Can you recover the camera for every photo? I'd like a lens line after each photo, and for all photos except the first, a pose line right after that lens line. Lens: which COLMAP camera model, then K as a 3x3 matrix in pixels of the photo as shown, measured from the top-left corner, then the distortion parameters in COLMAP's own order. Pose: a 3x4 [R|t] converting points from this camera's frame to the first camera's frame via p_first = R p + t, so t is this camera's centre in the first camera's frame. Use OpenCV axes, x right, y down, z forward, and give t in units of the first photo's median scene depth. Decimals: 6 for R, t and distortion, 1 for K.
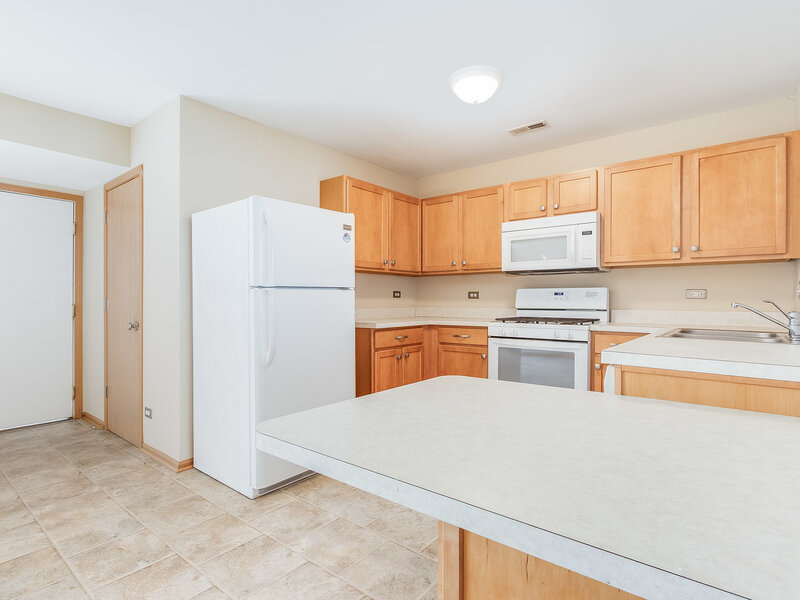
lens RADIAL K [[420.1, 0, 398.6], [0, 420.1, 302.7], [0, 0, 1]] dist [-0.017682, 0.002128]
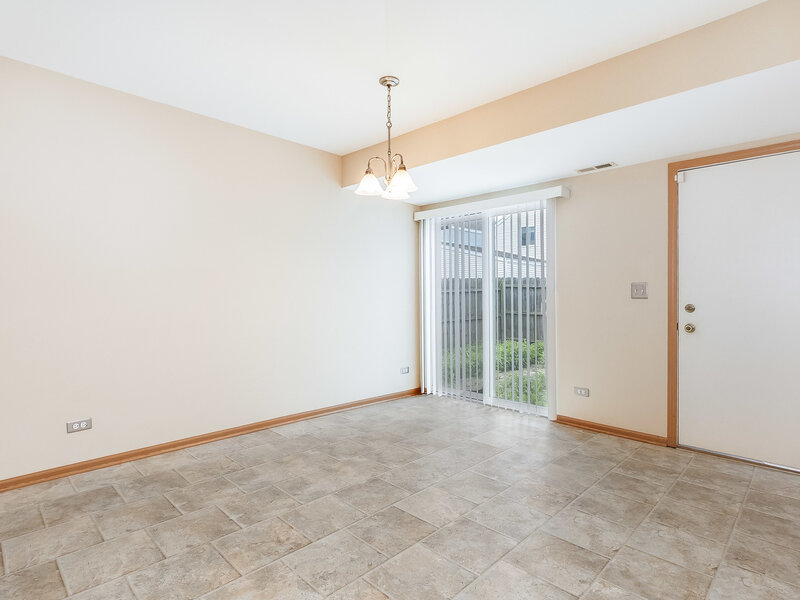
lens RADIAL K [[425.9, 0, 402.7], [0, 425.9, 293.9], [0, 0, 1]] dist [0.001307, -0.002390]
pose [[-0.096632, -0.007449, -0.995292, -0.060618], [-0.006782, 0.999954, -0.006825, -0.001488], [0.995297, 0.006090, -0.096678, 0.490547]]
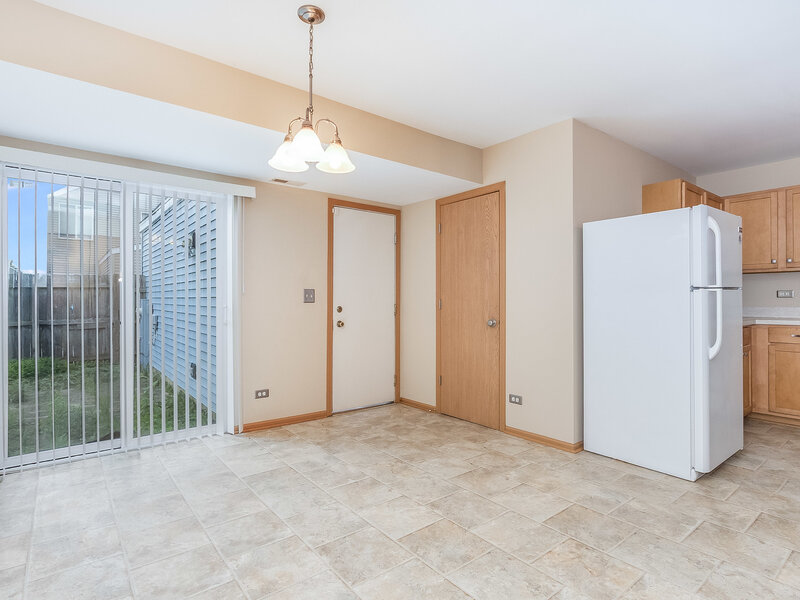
lens RADIAL K [[425.9, 0, 396.5], [0, 425.9, 298.3], [0, 0, 1]] dist [0.001307, -0.002390]
pose [[0.974450, -0.003406, -0.224578, -0.619738], [0.001310, 0.999954, -0.009481, -0.000497], [0.224600, 0.008944, 0.974410, -0.193457]]
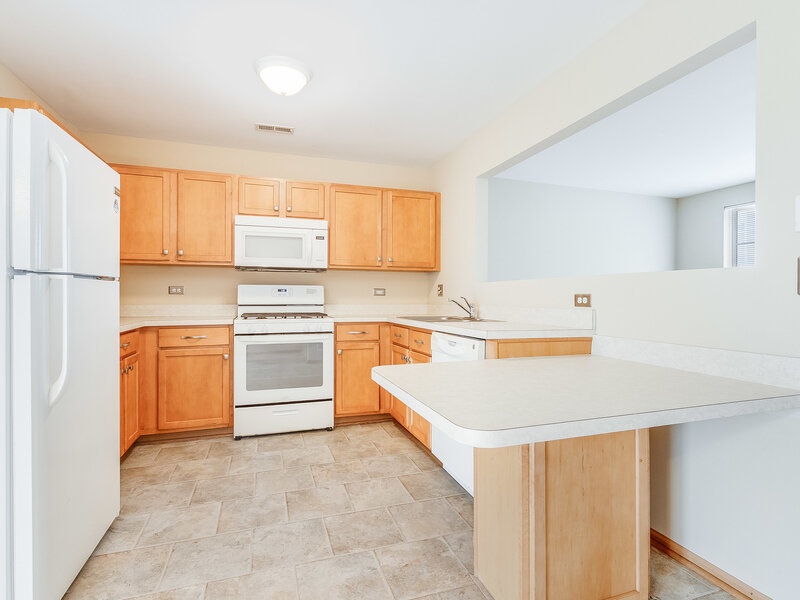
lens RADIAL K [[412.1, 0, 400.0], [0, 412.1, 297.8], [0, 0, 1]] dist [-0.005602, 0.001491]
pose [[0.540059, -0.000429, 0.841627, -0.382074], [0.002225, 0.999997, -0.000918, -0.000834], [-0.841624, 0.002369, 0.540058, 0.200464]]
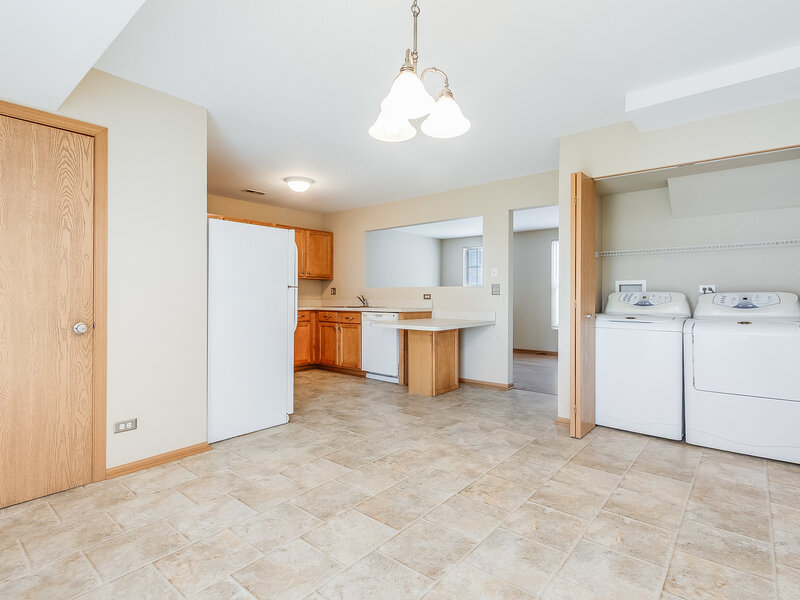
lens RADIAL K [[412.1, 0, 404.6], [0, 412.1, 297.5], [0, 0, 1]] dist [-0.005602, 0.001491]
pose [[0.013476, -0.004867, 0.999897, -1.359321], [0.004468, 0.999978, 0.004808, -0.001344], [-0.999899, 0.004402, 0.013498, 0.390644]]
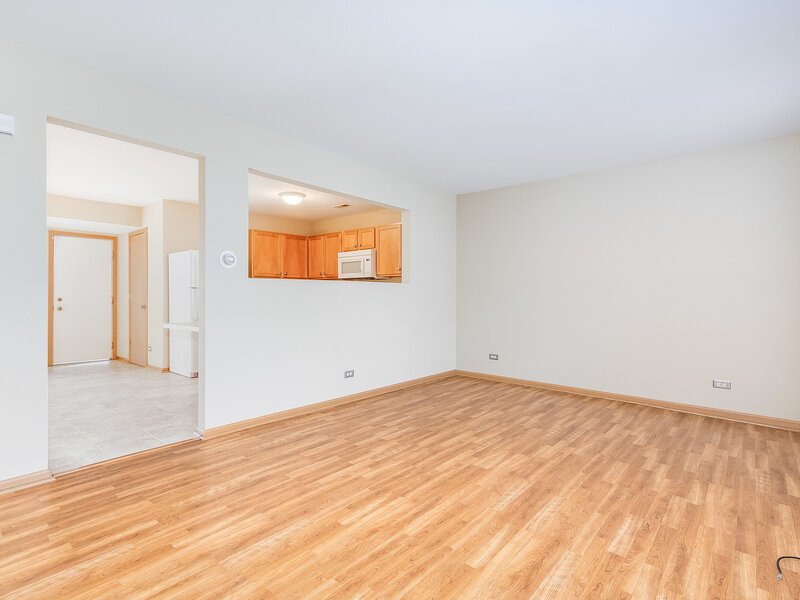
lens RADIAL K [[420.1, 0, 426.2], [0, 420.1, 295.7], [0, 0, 1]] dist [-0.017682, 0.002128]
pose [[0.999995, -0.002038, -0.002331, 0.726749], [0.002033, 0.999996, -0.002151, 0.008740], [0.002335, 0.002147, 0.999995, -0.995931]]
